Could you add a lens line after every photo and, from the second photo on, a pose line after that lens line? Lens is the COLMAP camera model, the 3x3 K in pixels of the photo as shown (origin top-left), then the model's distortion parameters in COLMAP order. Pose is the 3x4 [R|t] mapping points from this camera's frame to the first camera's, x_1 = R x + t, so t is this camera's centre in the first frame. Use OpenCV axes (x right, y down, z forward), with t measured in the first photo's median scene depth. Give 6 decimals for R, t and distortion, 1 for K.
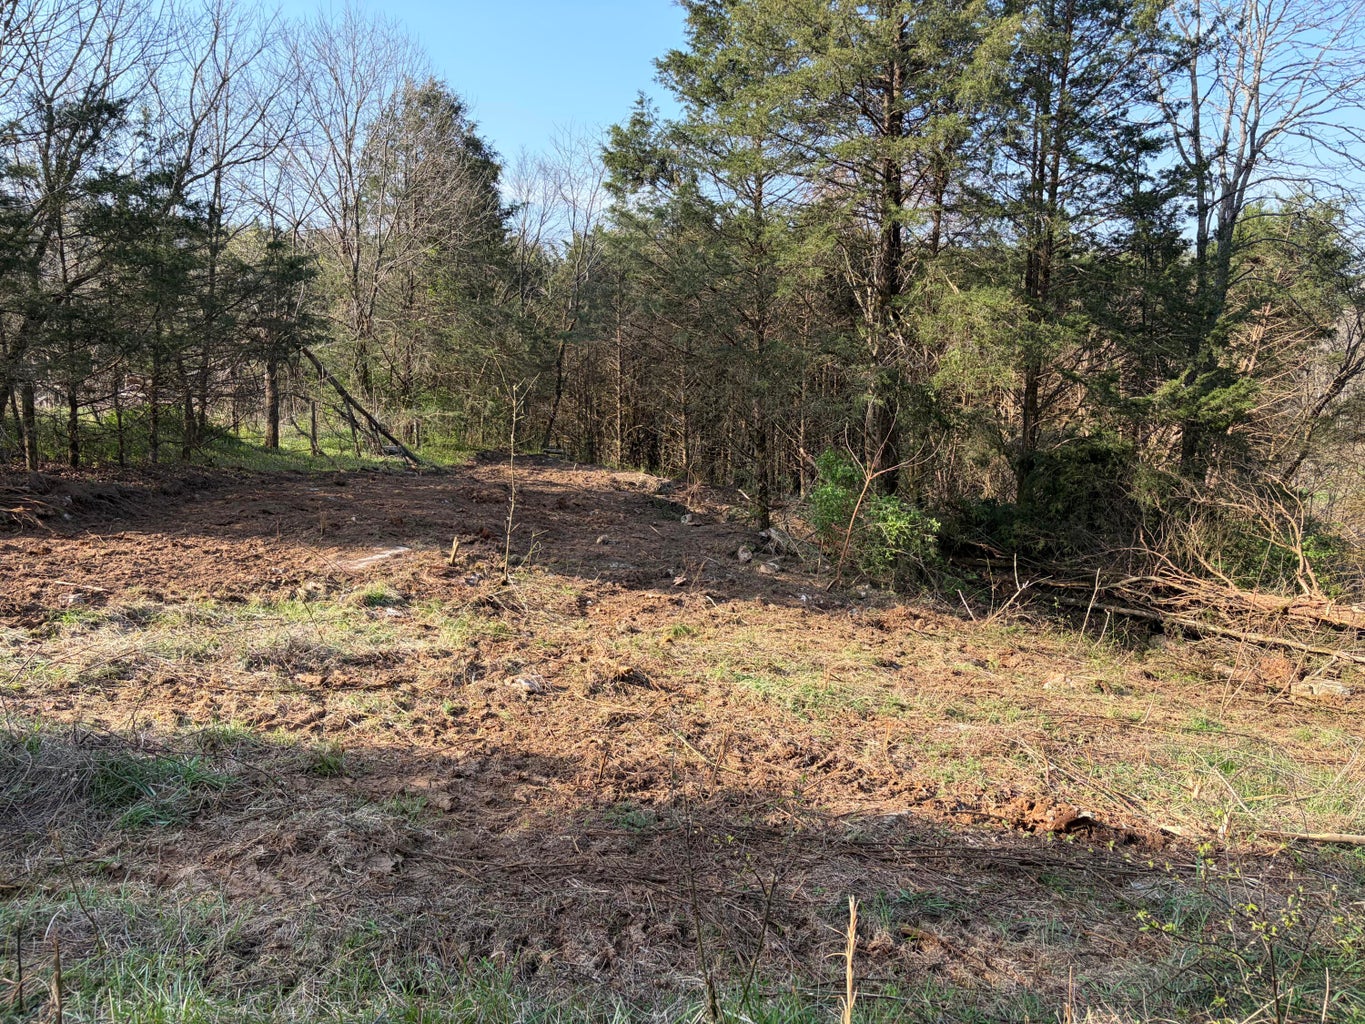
lens RADIAL K [[1033.3, 0, 682.4], [0, 1033.3, 508.0], [0, 0, 1]] dist [0.054925, -0.043997]
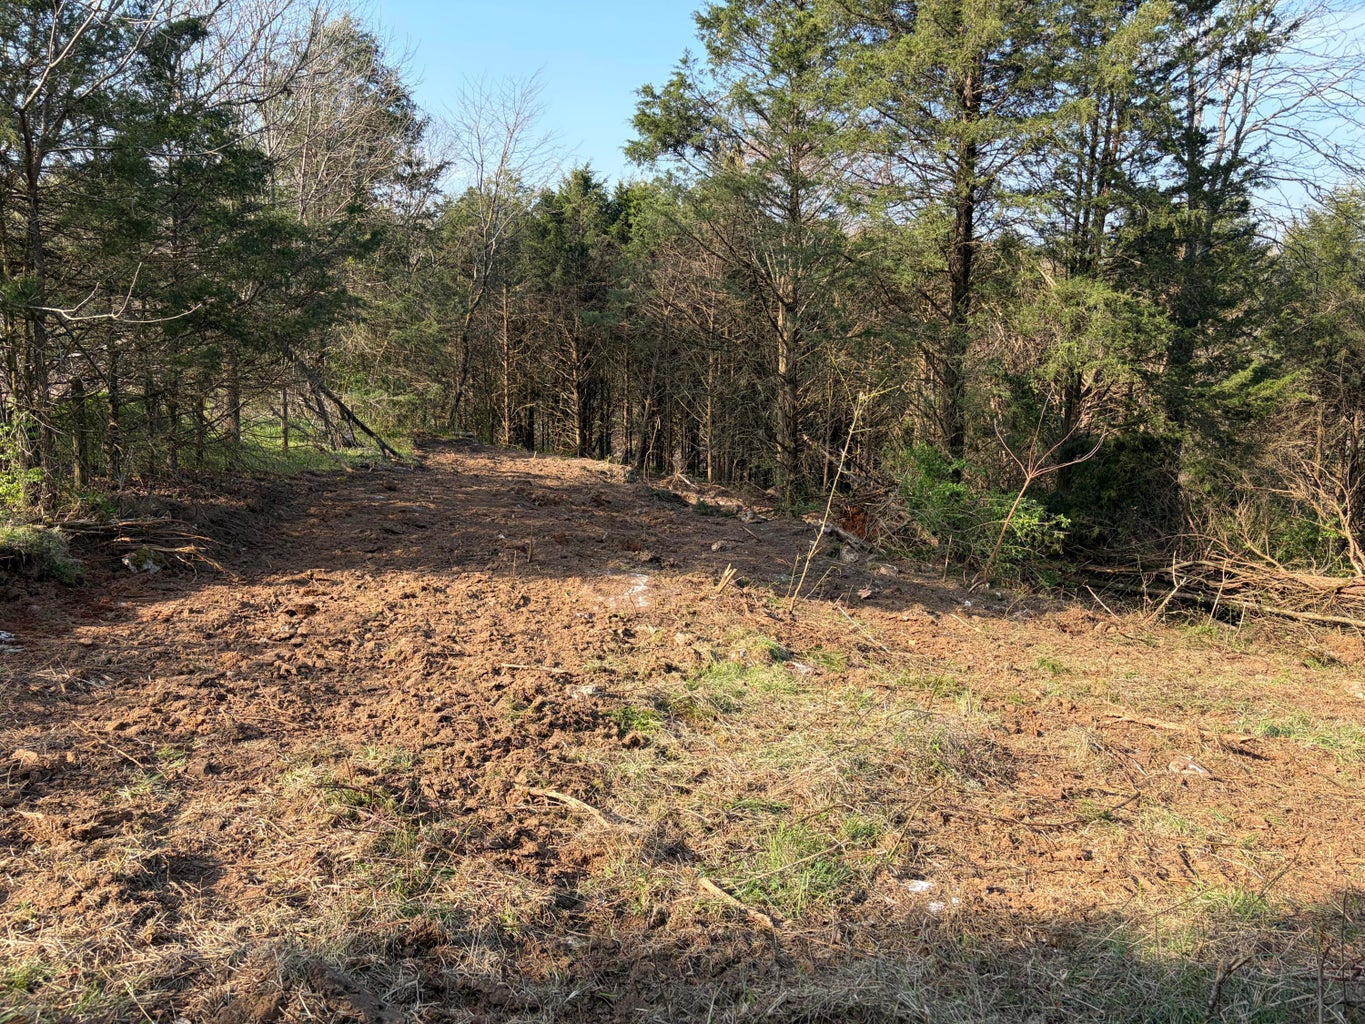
lens RADIAL K [[1033.3, 0, 686.0], [0, 1033.3, 516.2], [0, 0, 1]] dist [0.054925, -0.043997]
pose [[0.974083, -0.027327, 0.224536, -0.291490], [0.018785, 0.999019, 0.040091, -0.030831], [-0.225411, -0.034834, 0.973641, 0.107500]]
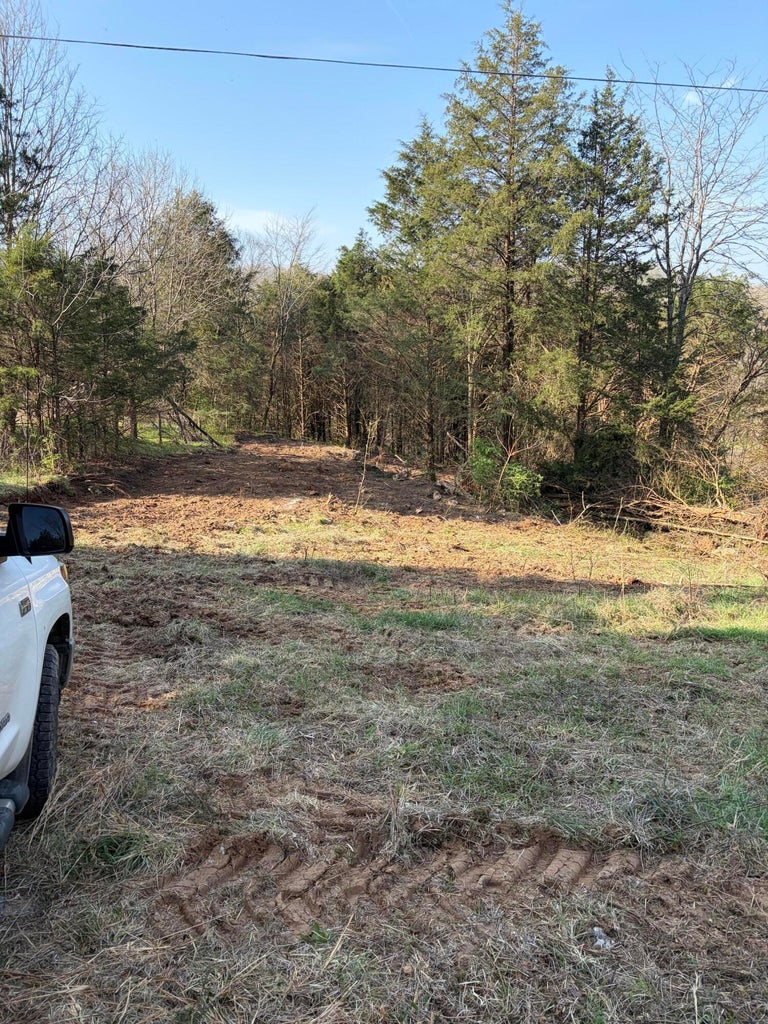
lens RADIAL K [[775.2, 0, 388.9], [0, 775.2, 516.6], [0, 0, 1]] dist [0.054925, -0.043997]
pose [[0.992332, -0.034166, 0.118786, -0.186352], [0.025242, 0.996801, 0.075838, -0.024847], [-0.120997, -0.072258, 0.990019, -0.358131]]
